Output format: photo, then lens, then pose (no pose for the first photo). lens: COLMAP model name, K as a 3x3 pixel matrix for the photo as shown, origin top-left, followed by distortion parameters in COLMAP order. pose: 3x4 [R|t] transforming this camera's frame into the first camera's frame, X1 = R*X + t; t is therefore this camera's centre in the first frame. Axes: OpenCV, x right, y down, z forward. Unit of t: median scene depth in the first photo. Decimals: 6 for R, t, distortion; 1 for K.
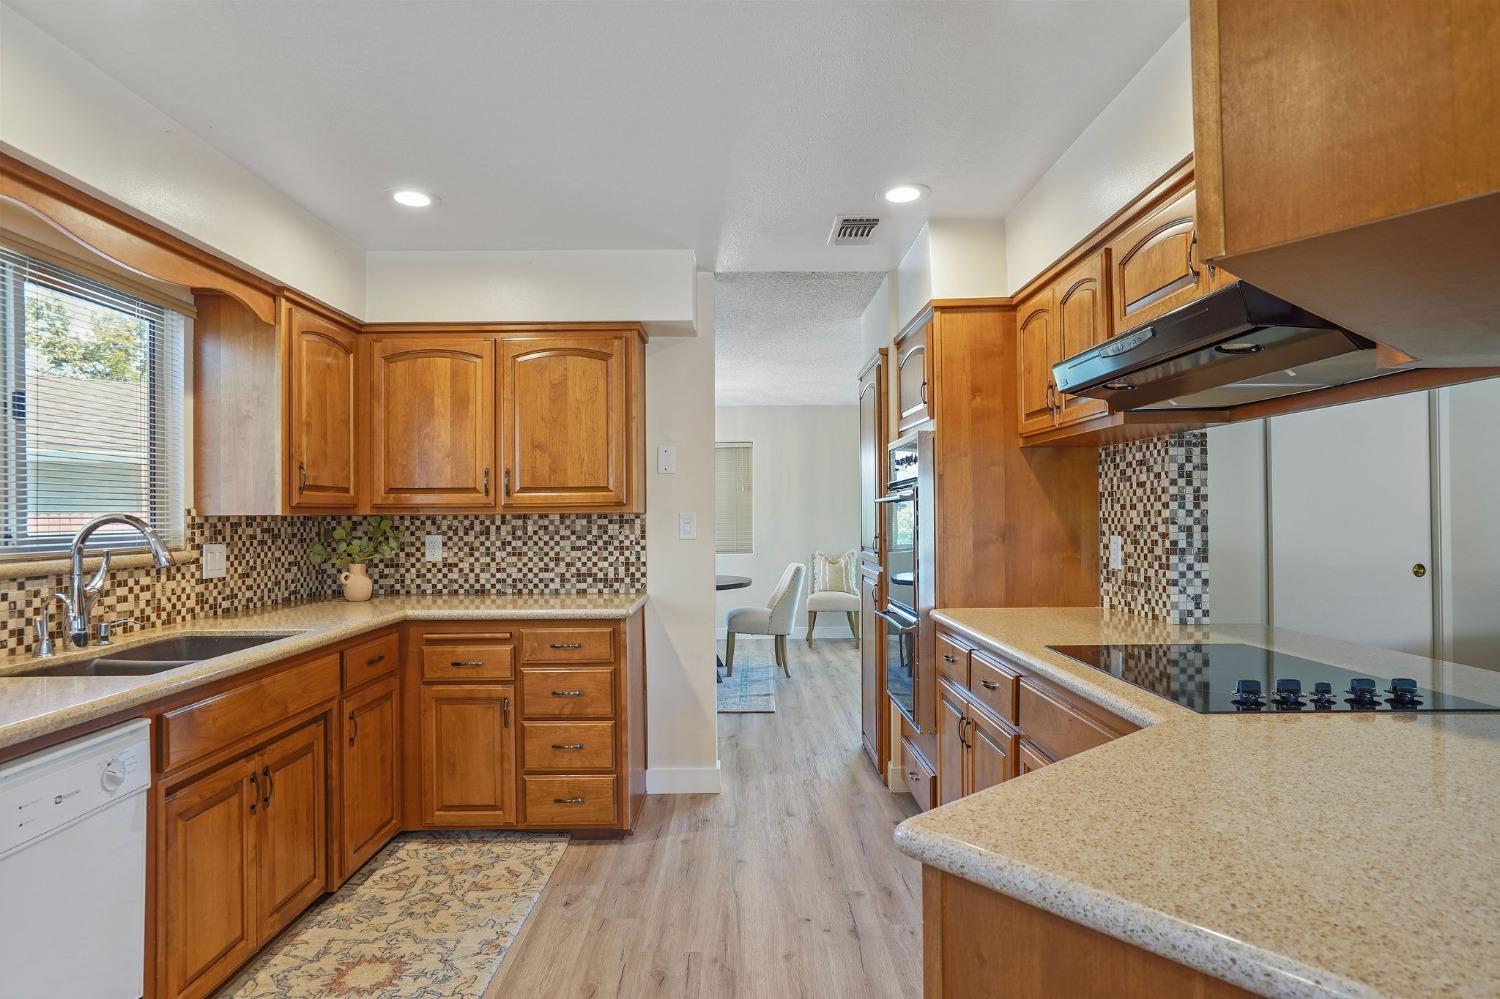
lens RADIAL K [[834.3, 0, 748.1], [0, 834.3, 507.9], [0, 0, 1]] dist [-0.044818, 0.033003]
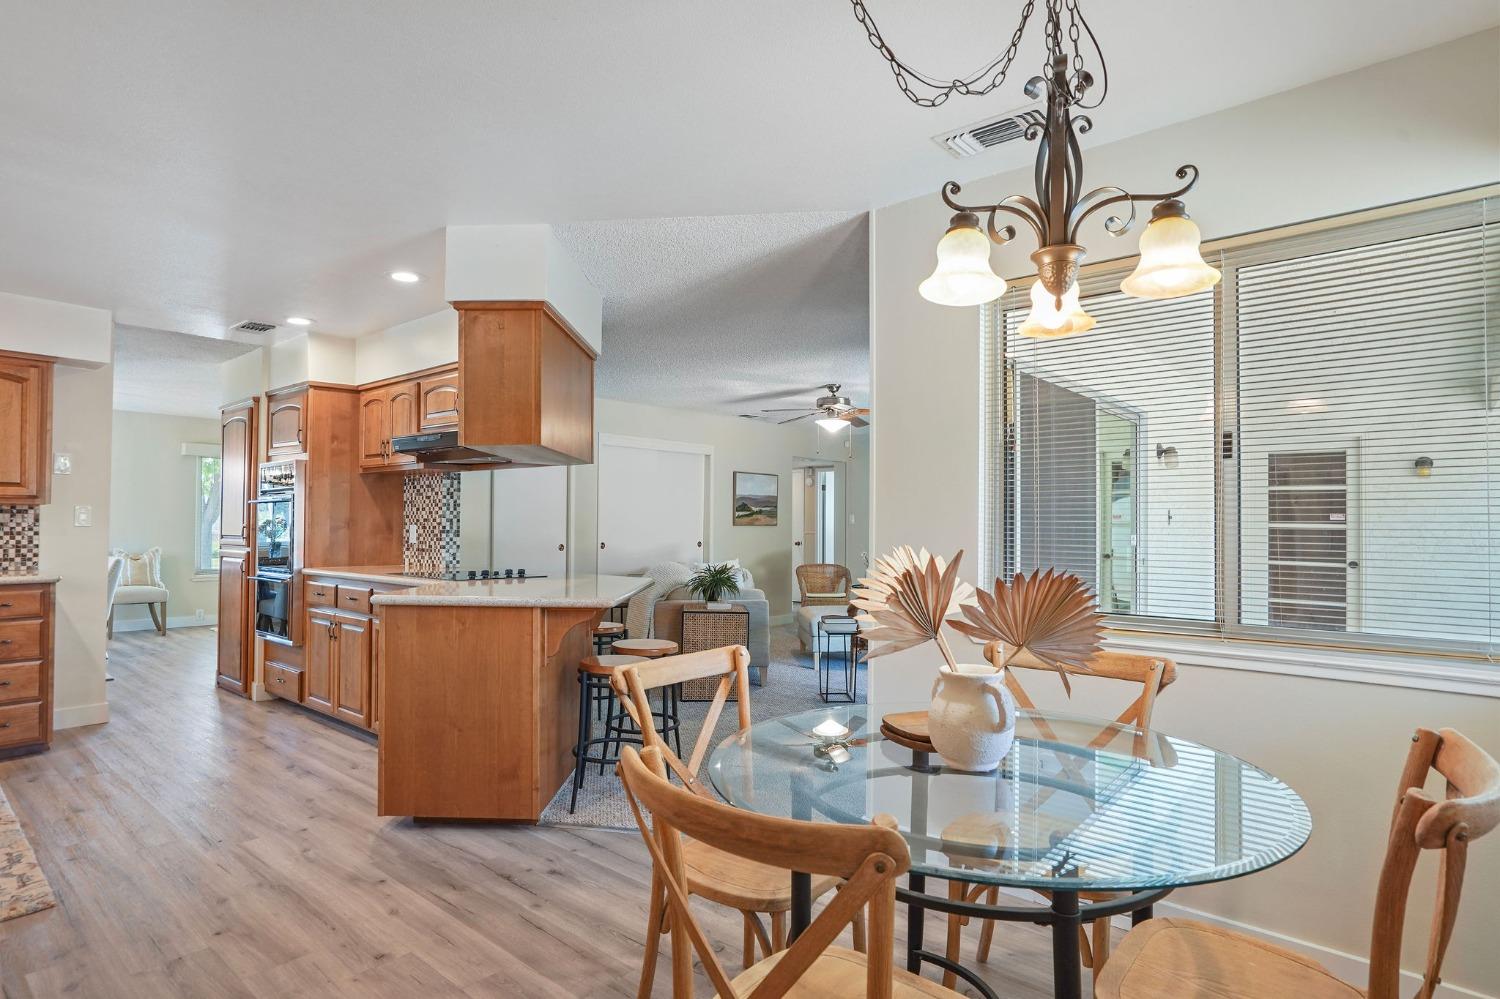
lens RADIAL K [[801.7, 0, 744.9], [0, 801.7, 513.1], [0, 0, 1]] dist [-0.041862, 0.026965]
pose [[0.661267, 0.023807, 0.749773, -0.388698], [-0.019099, 0.999707, -0.014899, 0.019535], [-0.749908, -0.004468, 0.661527, -0.710039]]
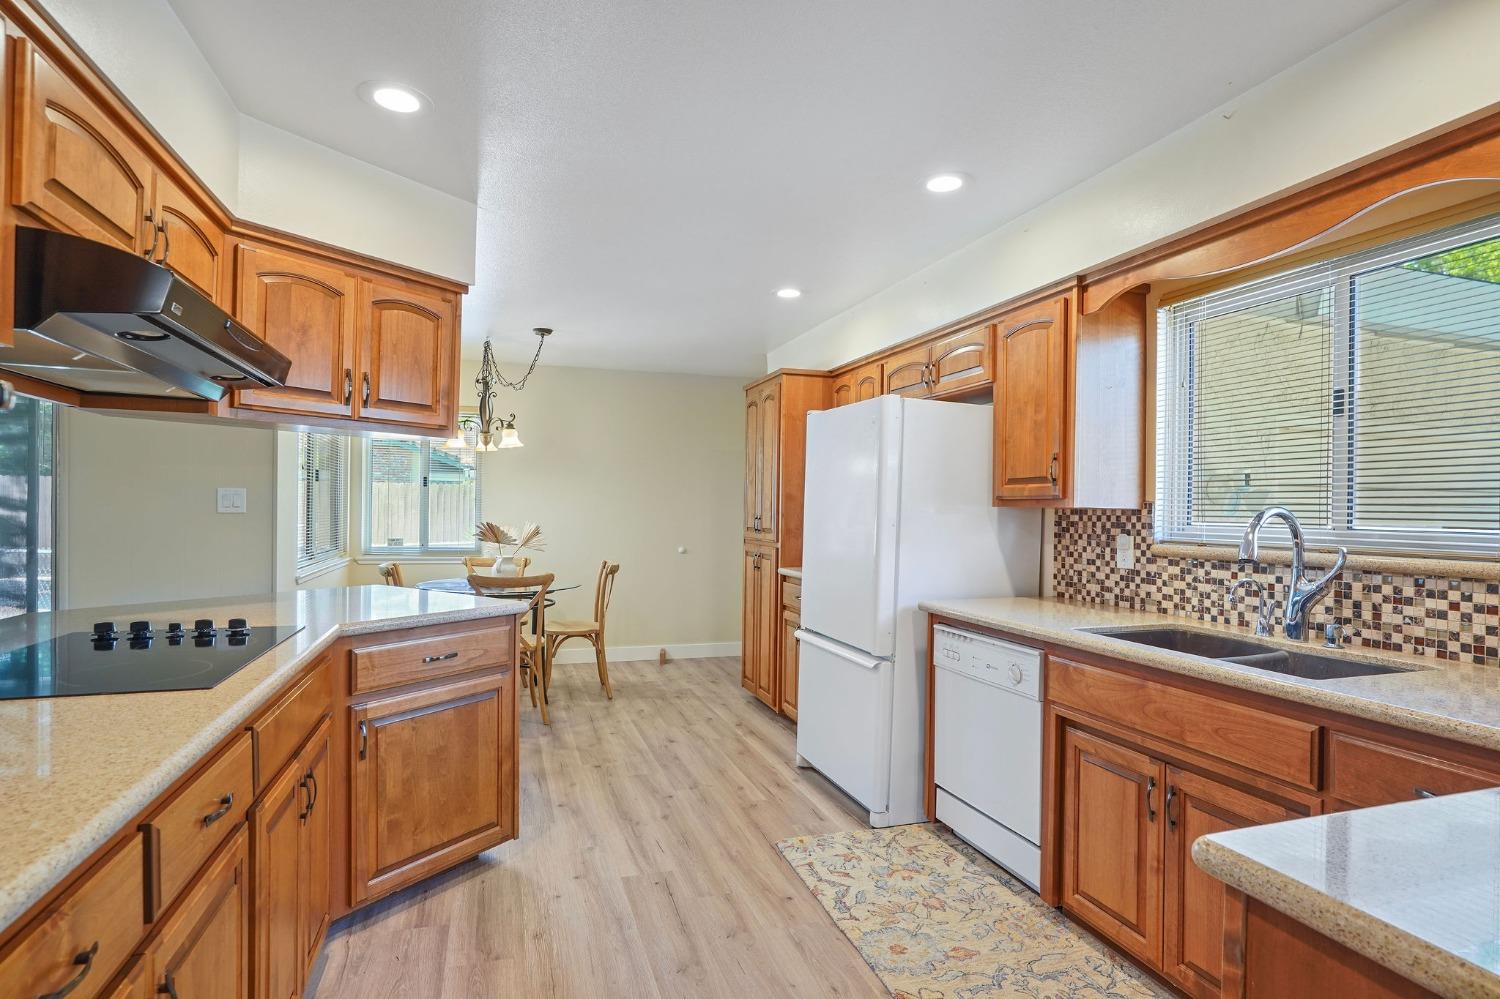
lens RADIAL K [[772.8, 0, 751.4], [0, 772.8, 504.5], [0, 0, 1]] dist [-0.039757, 0.025195]
pose [[-0.951021, -0.001162, -0.309123, 0.088277], [0.001581, 0.999962, -0.008623, 0.008060], [0.309121, -0.008689, -0.950983, 1.270220]]
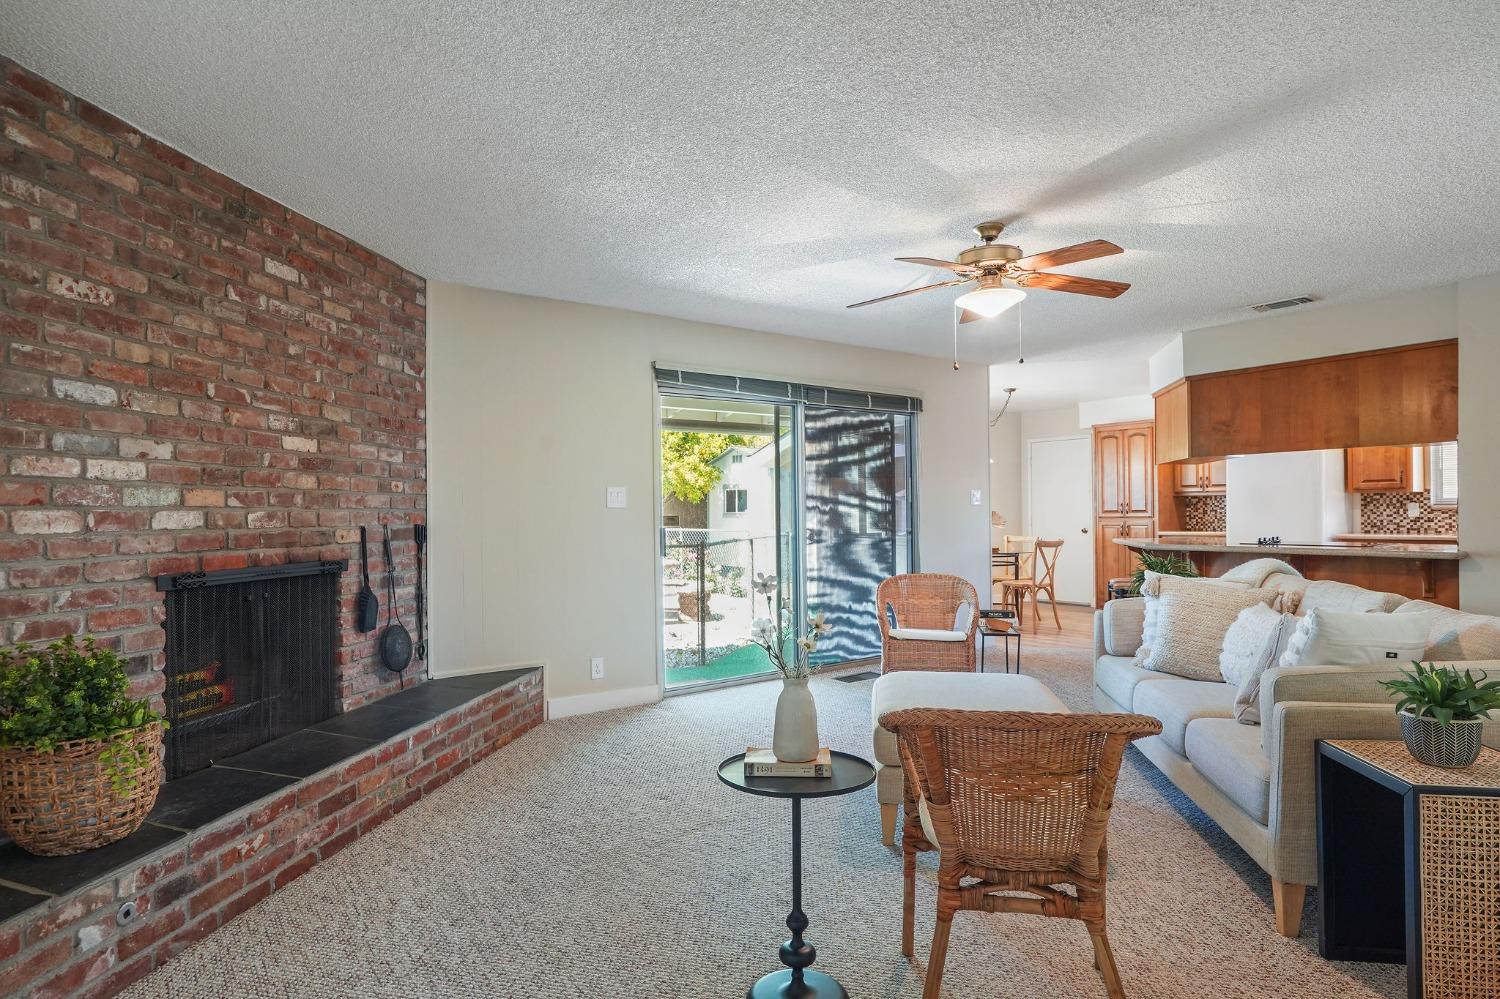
lens RADIAL K [[834.3, 0, 748.1], [0, 834.3, 507.9], [0, 0, 1]] dist [-0.044818, 0.033003]
pose [[-0.802894, 0.013679, -0.595965, 2.386414], [0.022460, 0.999721, -0.007312, 0.026660], [0.595699, -0.019256, -0.802977, 1.292453]]
